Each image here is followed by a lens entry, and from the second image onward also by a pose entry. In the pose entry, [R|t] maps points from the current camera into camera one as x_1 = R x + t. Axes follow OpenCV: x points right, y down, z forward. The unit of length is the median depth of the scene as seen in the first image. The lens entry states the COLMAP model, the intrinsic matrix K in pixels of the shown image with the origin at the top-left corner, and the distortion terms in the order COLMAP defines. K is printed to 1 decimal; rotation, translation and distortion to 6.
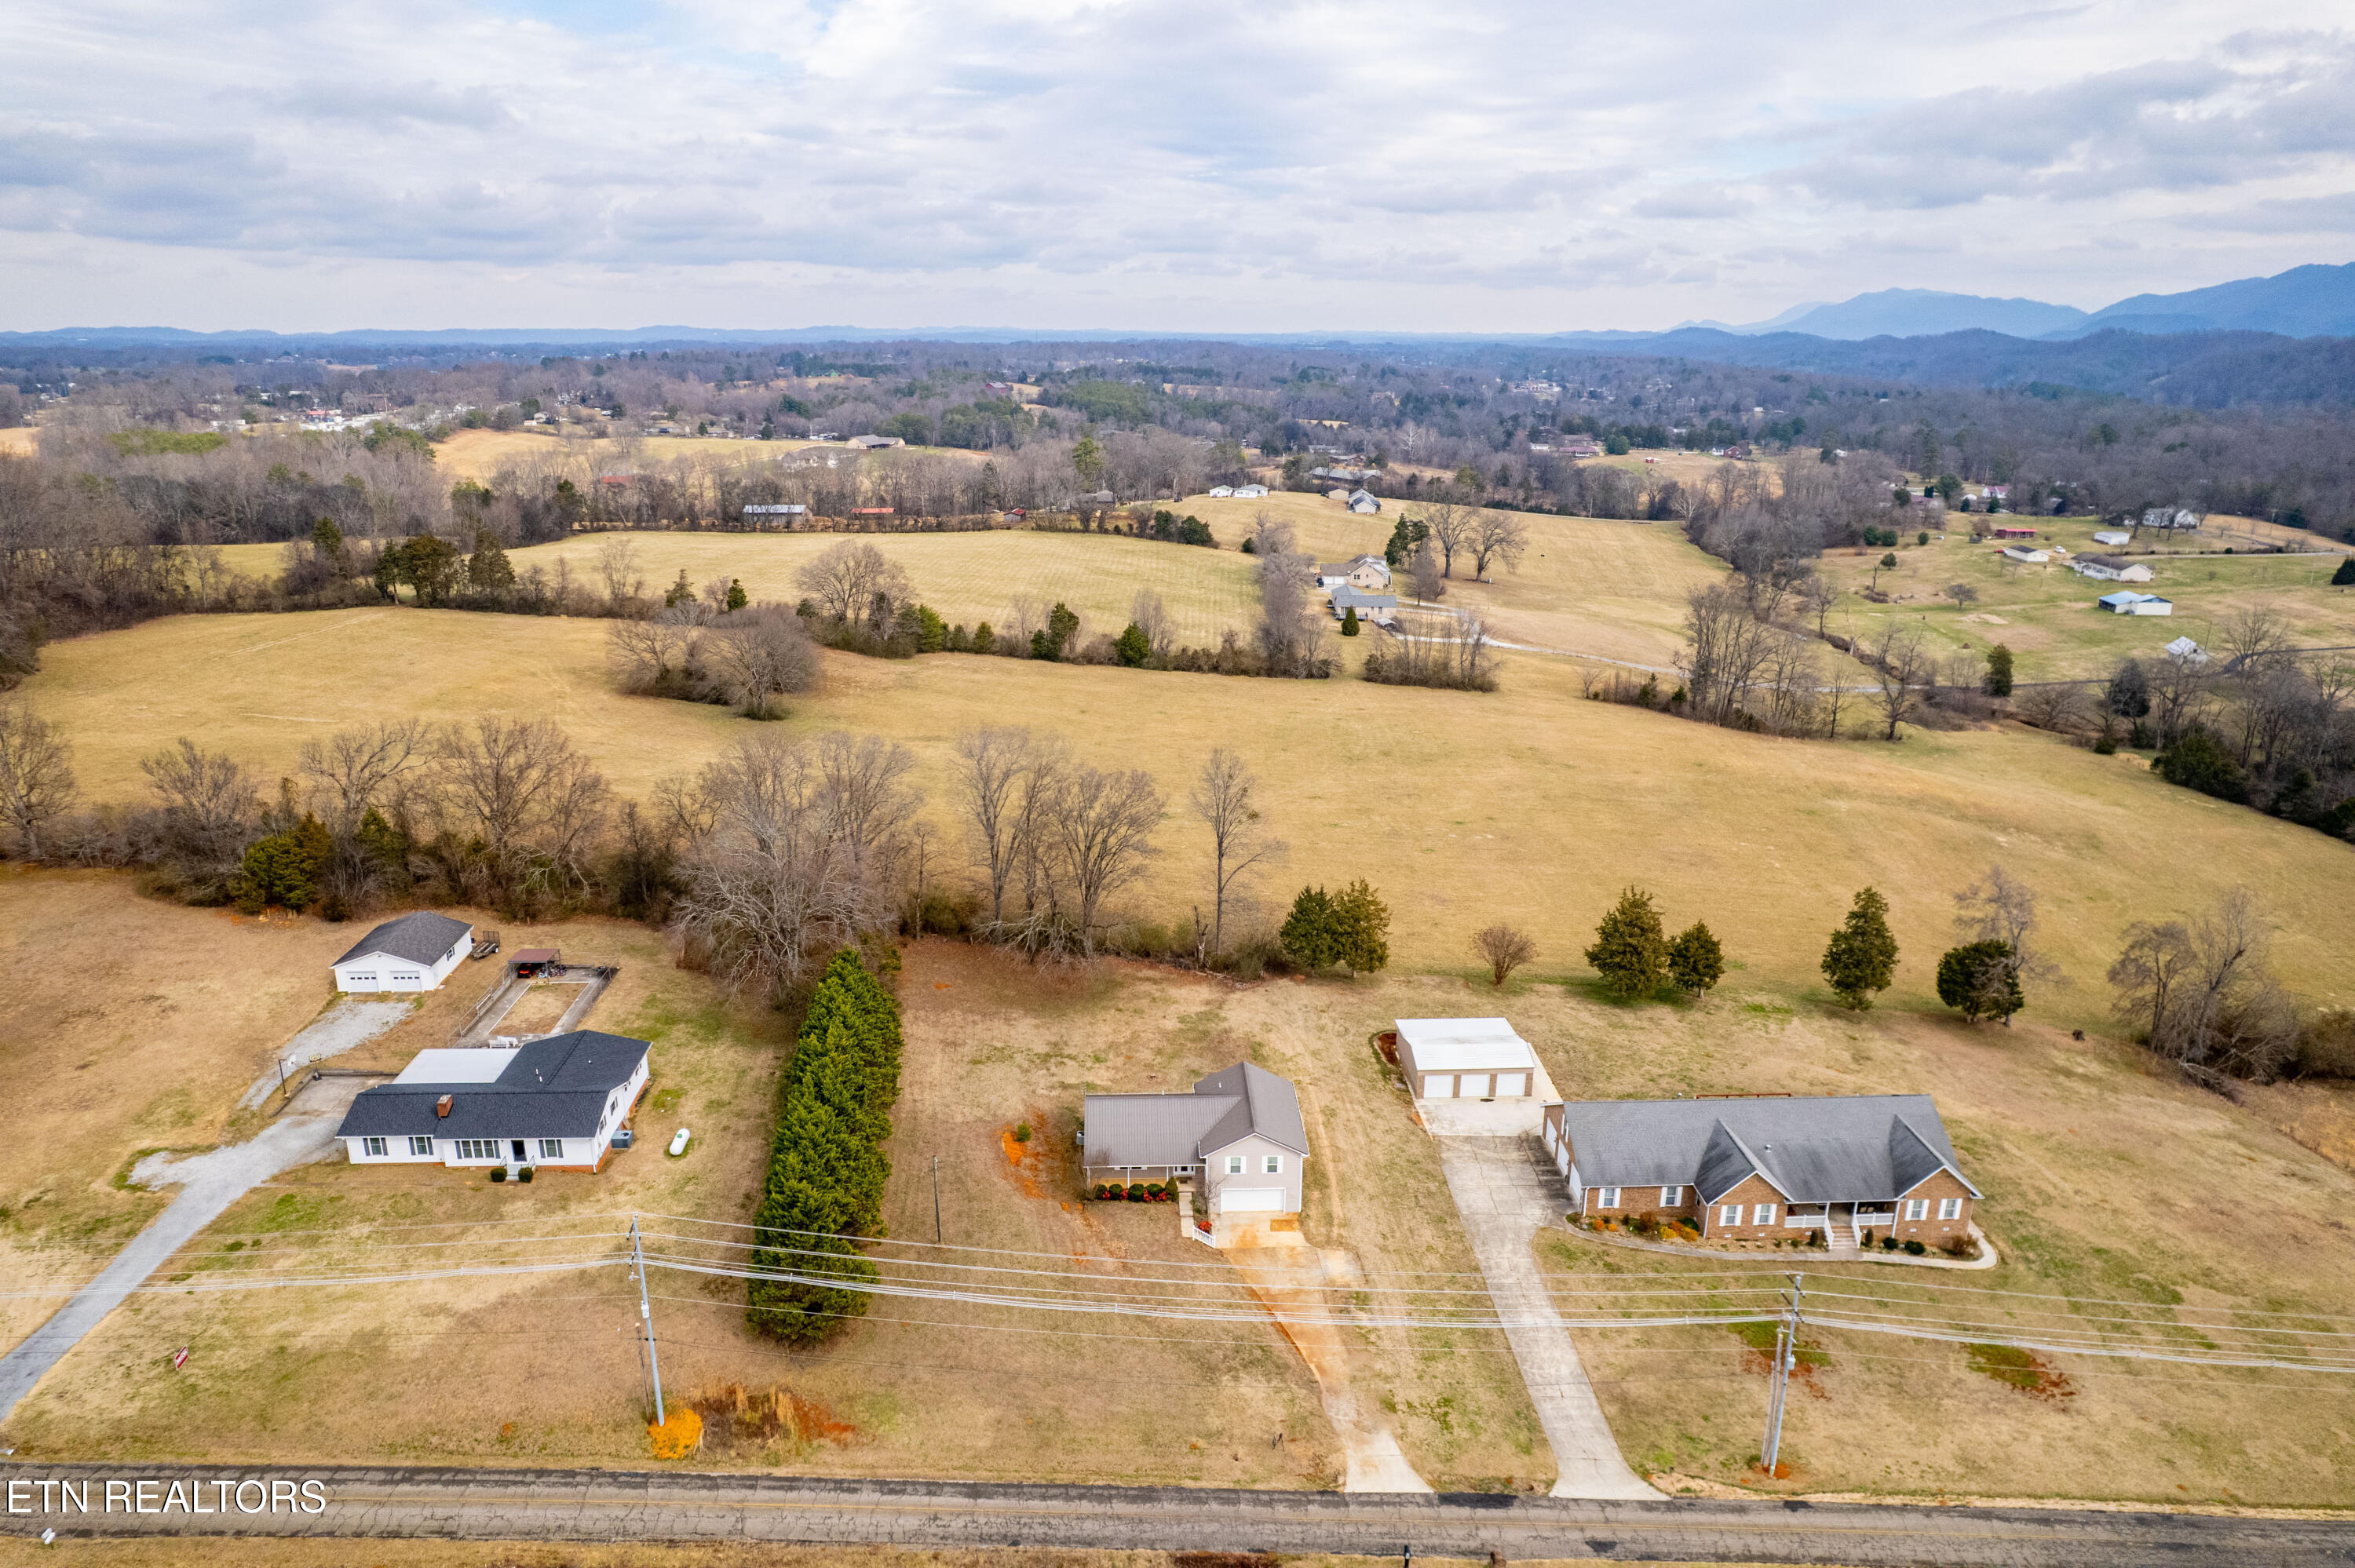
lens RADIAL K [[1509.0, 0, 1173.8], [0, 1509.0, 784.8], [0, 0, 1]] dist [-0.070579, 0.059613]
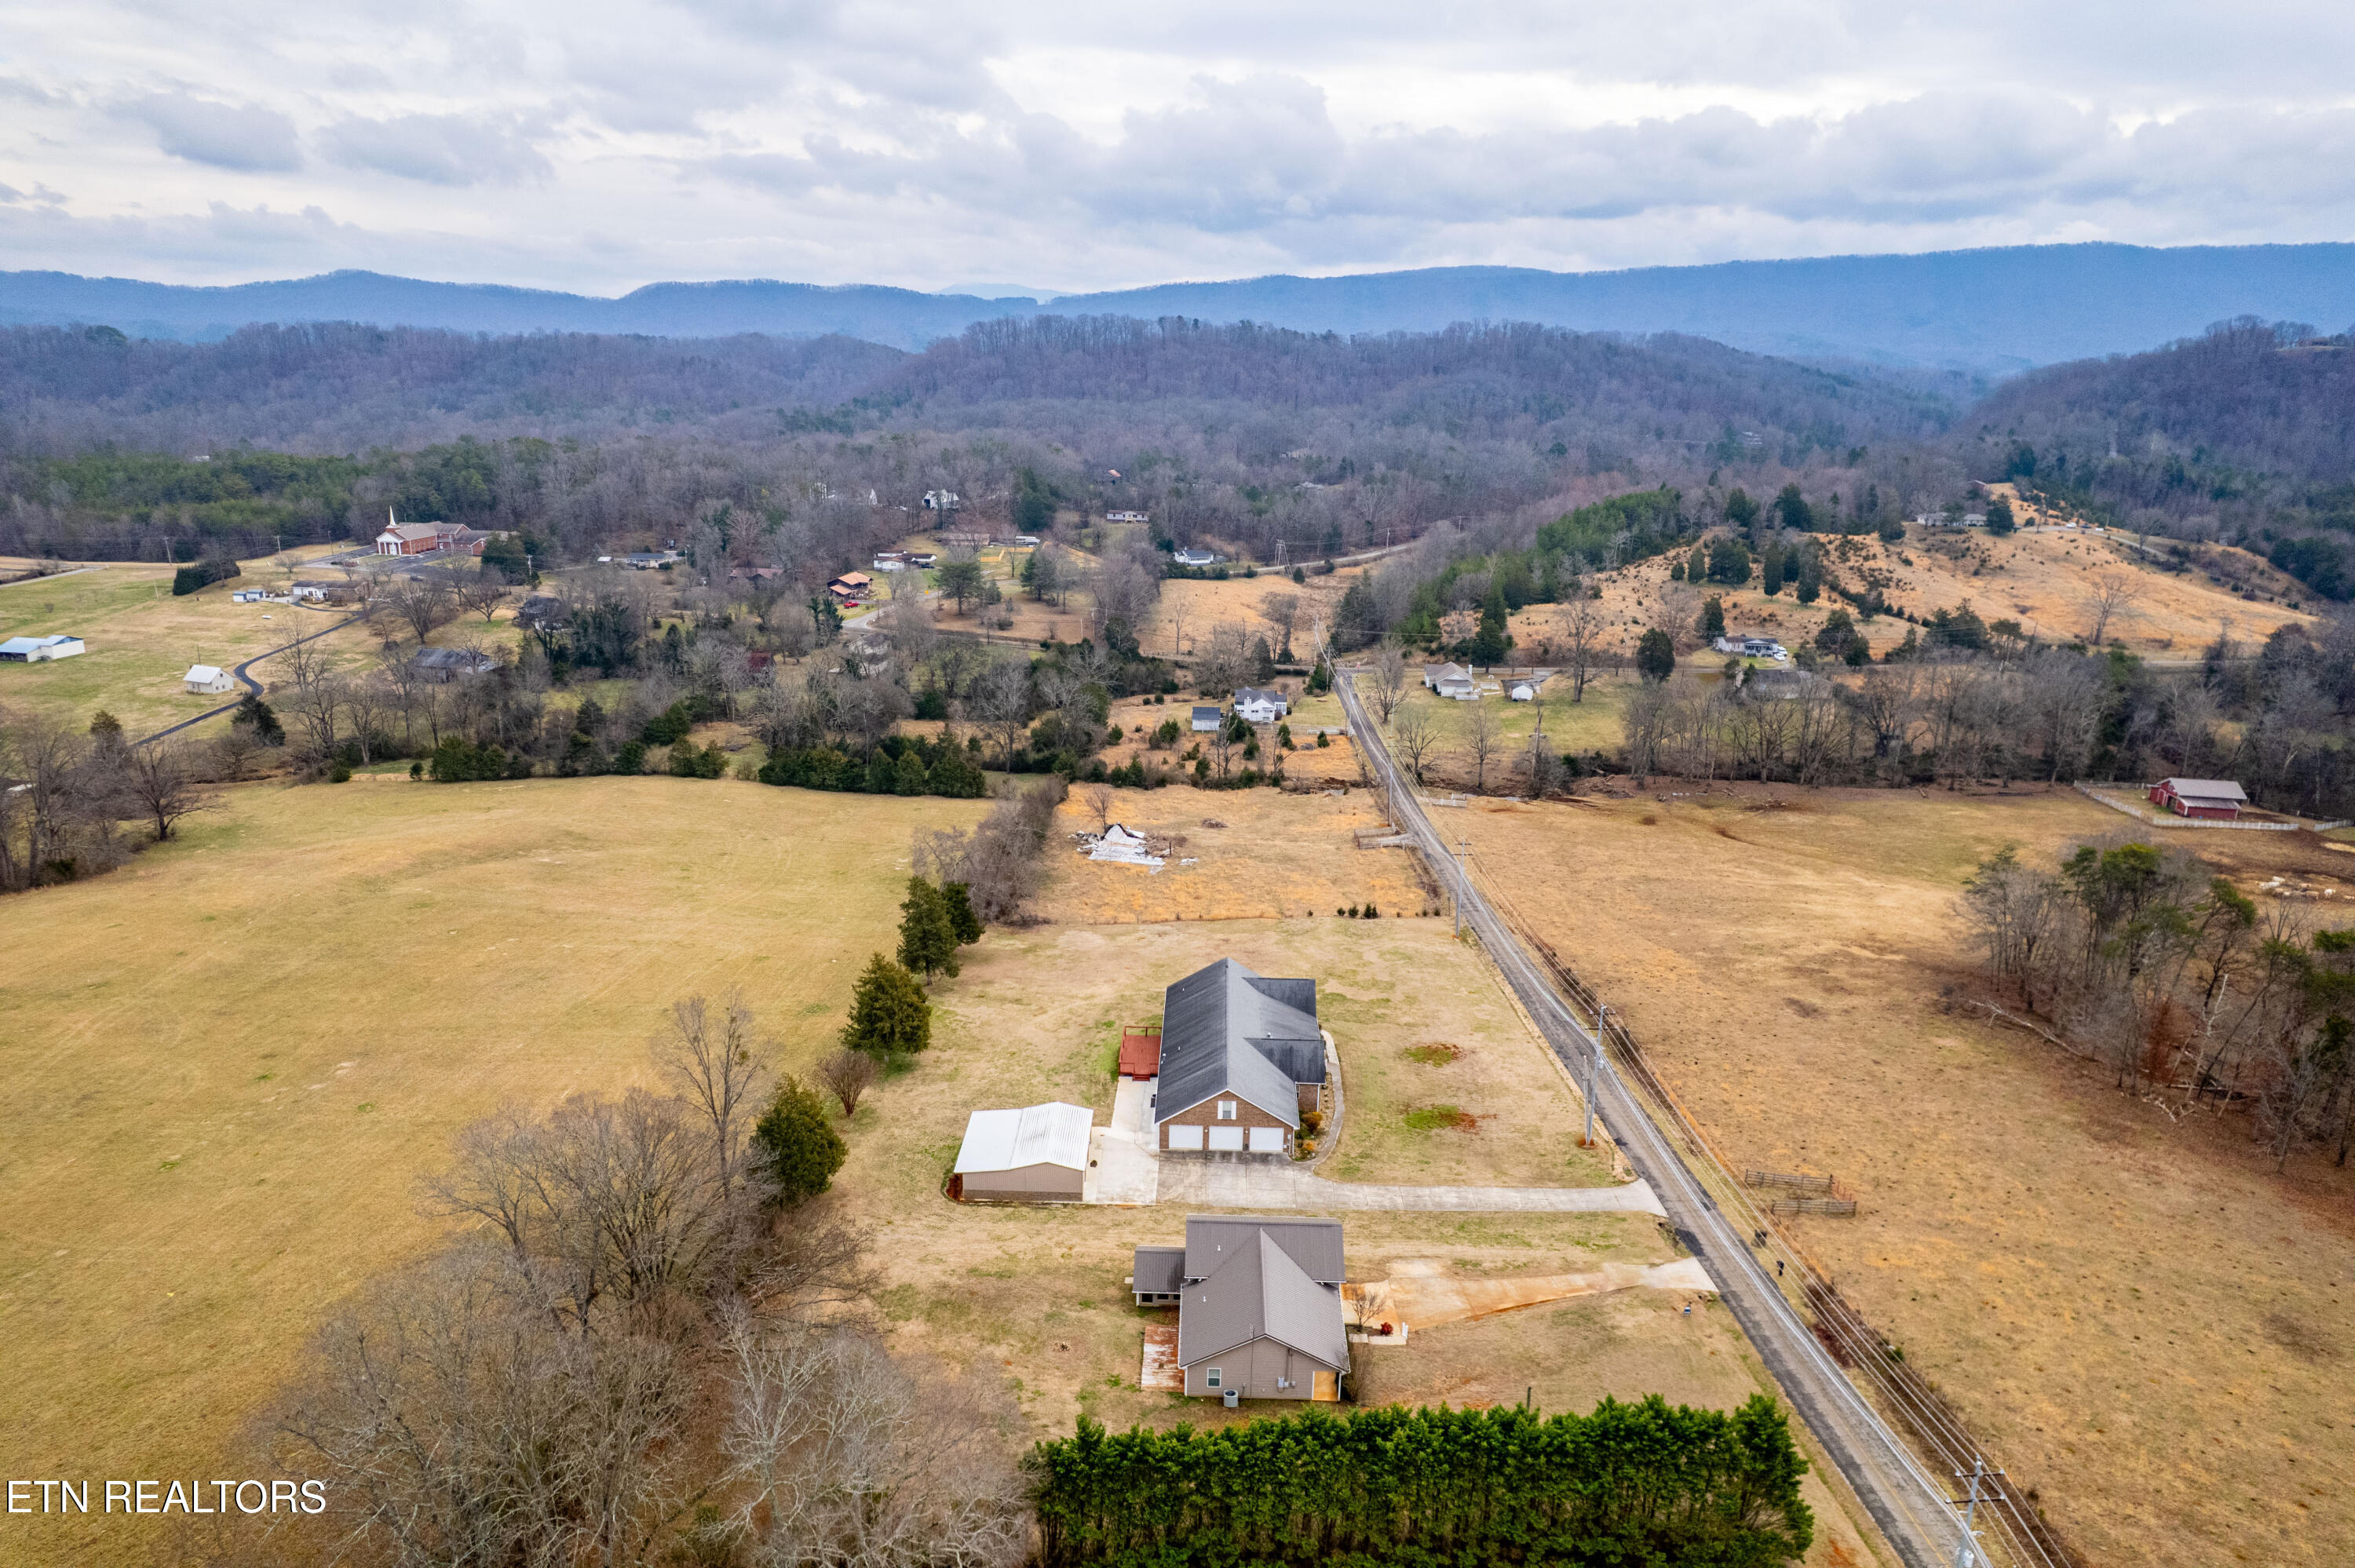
lens RADIAL K [[1509.0, 0, 1176.9], [0, 1509.0, 808.7], [0, 0, 1]] dist [-0.070579, 0.059613]
pose [[0.060208, -0.290103, 0.955100, -0.579990], [0.276307, 0.924291, 0.263327, -0.219741], [-0.959182, 0.248046, 0.135807, 0.653611]]
